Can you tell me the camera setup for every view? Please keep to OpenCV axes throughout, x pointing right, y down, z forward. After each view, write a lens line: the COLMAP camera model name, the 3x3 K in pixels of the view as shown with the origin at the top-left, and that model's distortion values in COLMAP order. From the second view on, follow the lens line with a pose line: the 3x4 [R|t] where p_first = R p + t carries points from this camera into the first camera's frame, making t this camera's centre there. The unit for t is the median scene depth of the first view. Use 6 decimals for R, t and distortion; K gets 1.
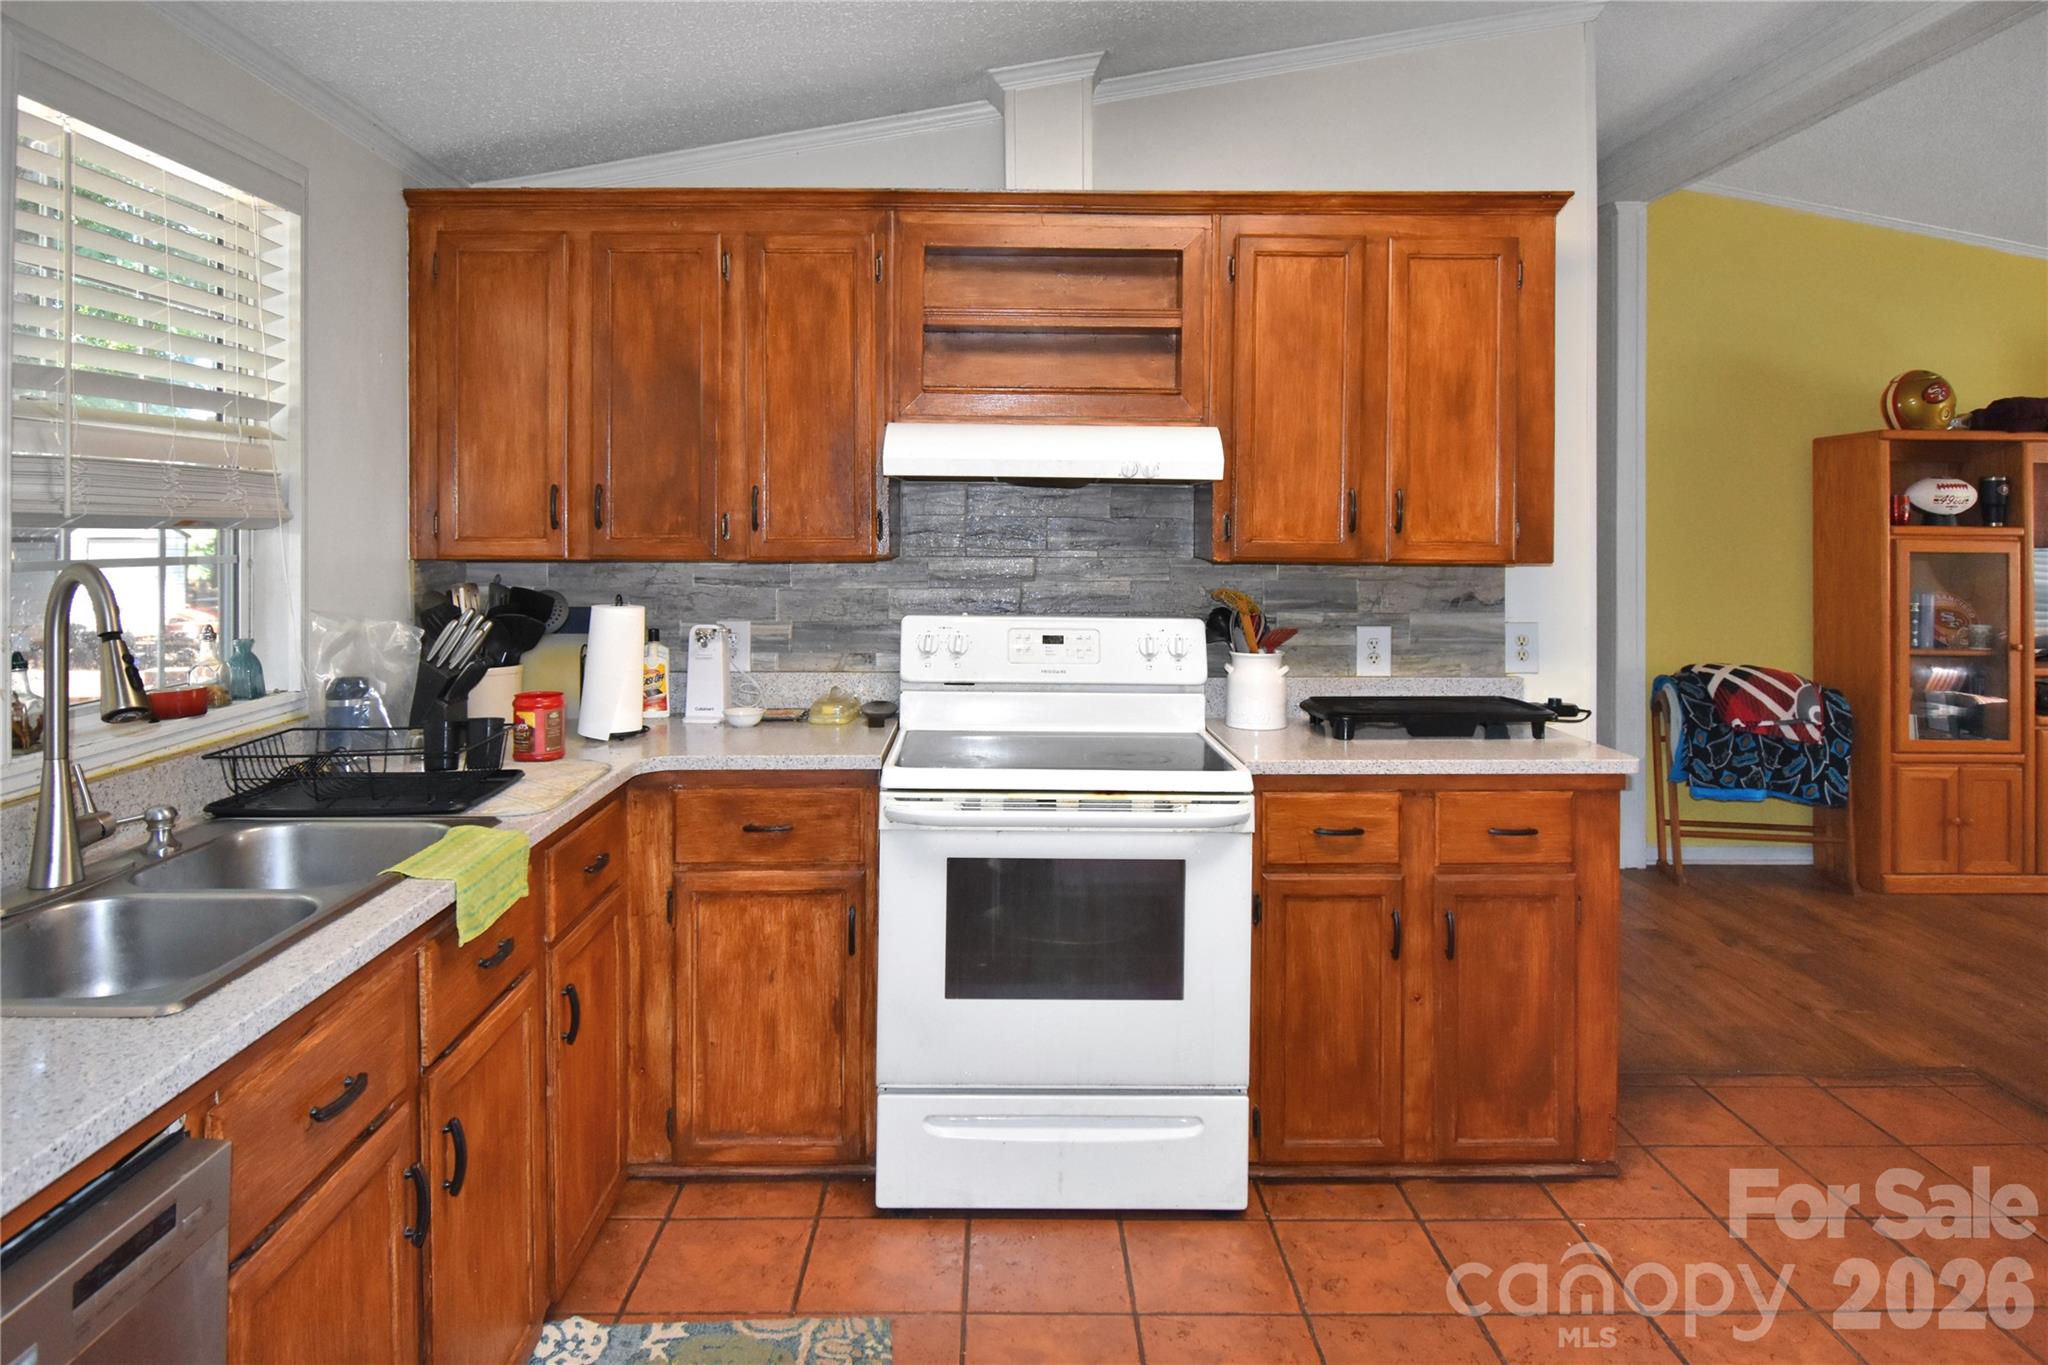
lens RADIAL K [[1254.1, 0, 1014.1], [0, 1254.1, 547.4], [0, 0, 1]] dist [0.000862, 0.000489]
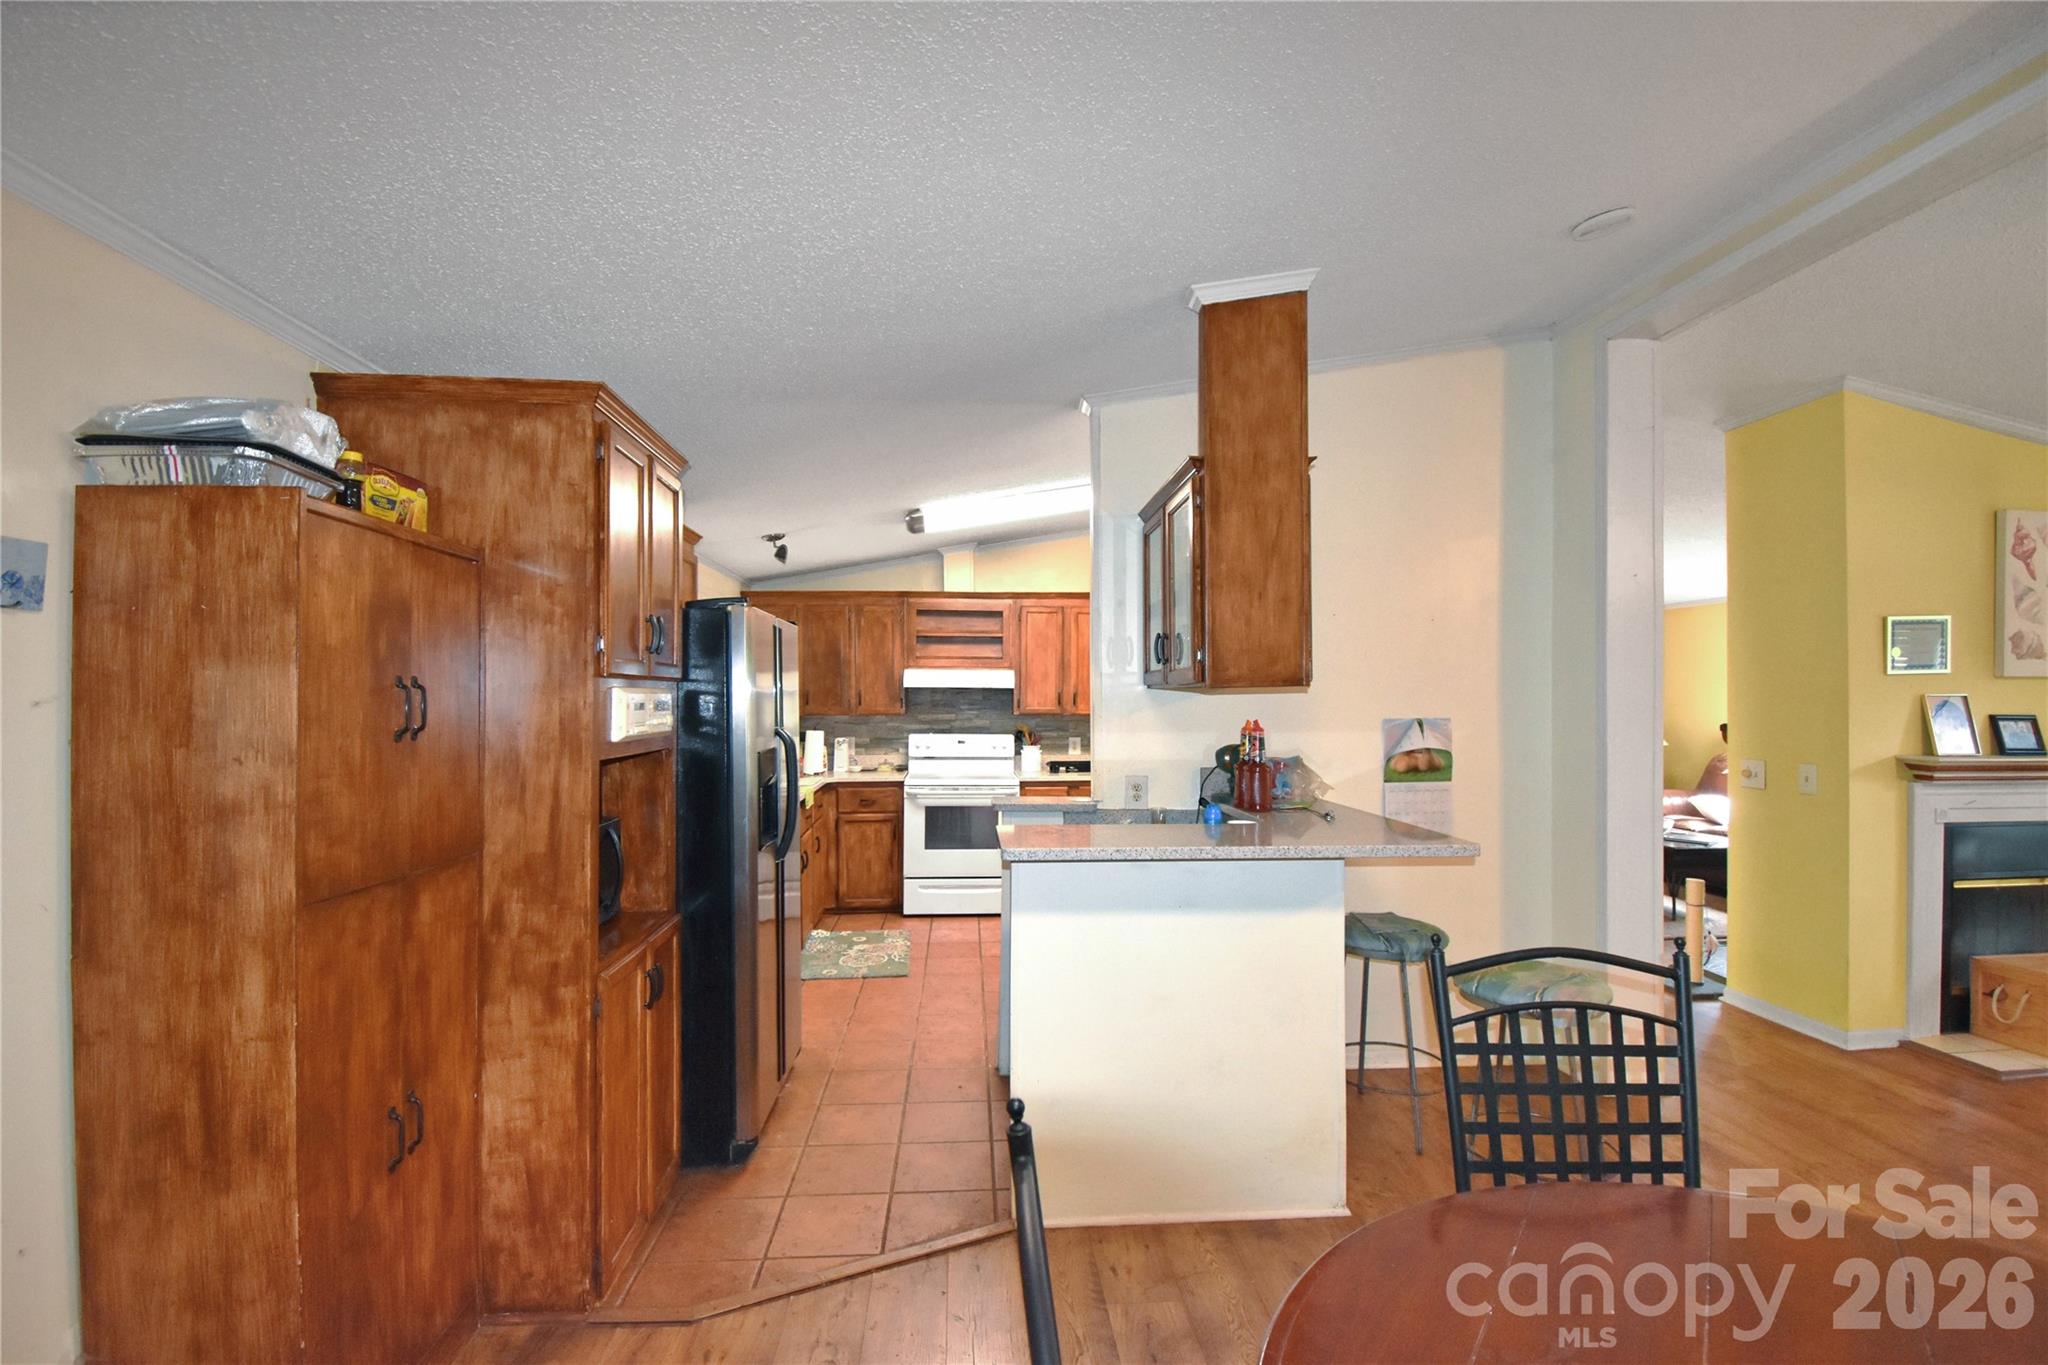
lens RADIAL K [[933.4, 0, 1020.0], [0, 933.4, 695.1], [0, 0, 1]] dist [-0.009036, -0.009235]
pose [[0.998970, -0.005383, 0.045046, 0.073393], [0.005803, 0.999941, -0.009185, -0.015046], [-0.044993, 0.009437, 0.998943, -1.230394]]
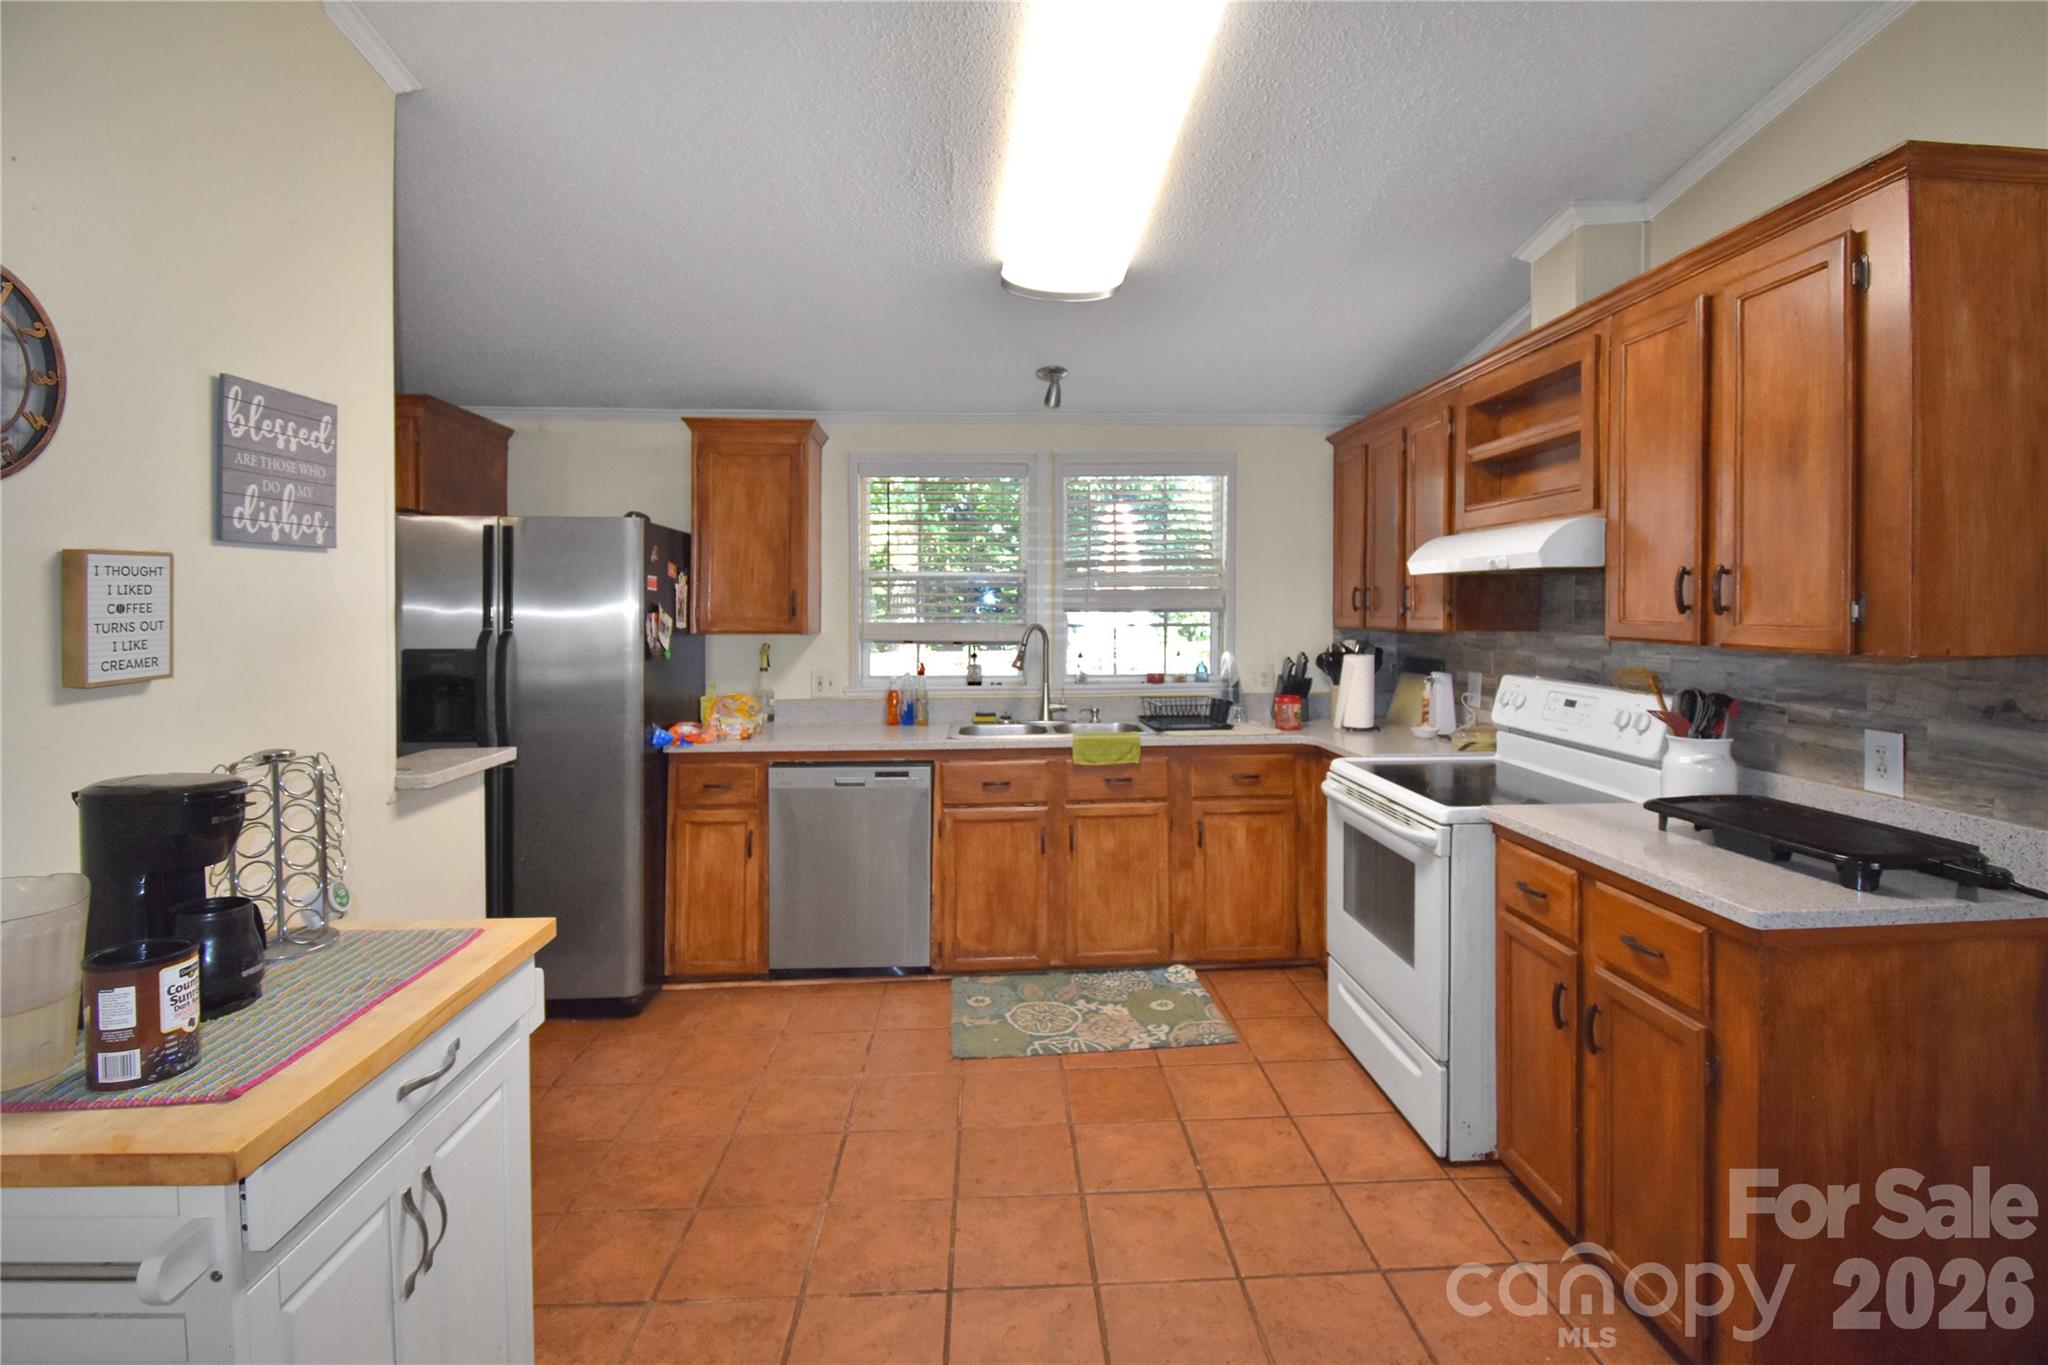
lens RADIAL K [[933.4, 0, 1030.9], [0, 933.4, 615.4], [0, 0, 1]] dist [-0.009036, -0.009235]
pose [[0.030907, 0.003959, -0.999514, 0.940269], [-0.007165, 0.999967, 0.003739, -0.009810], [0.999497, 0.007046, 0.030934, 0.486121]]
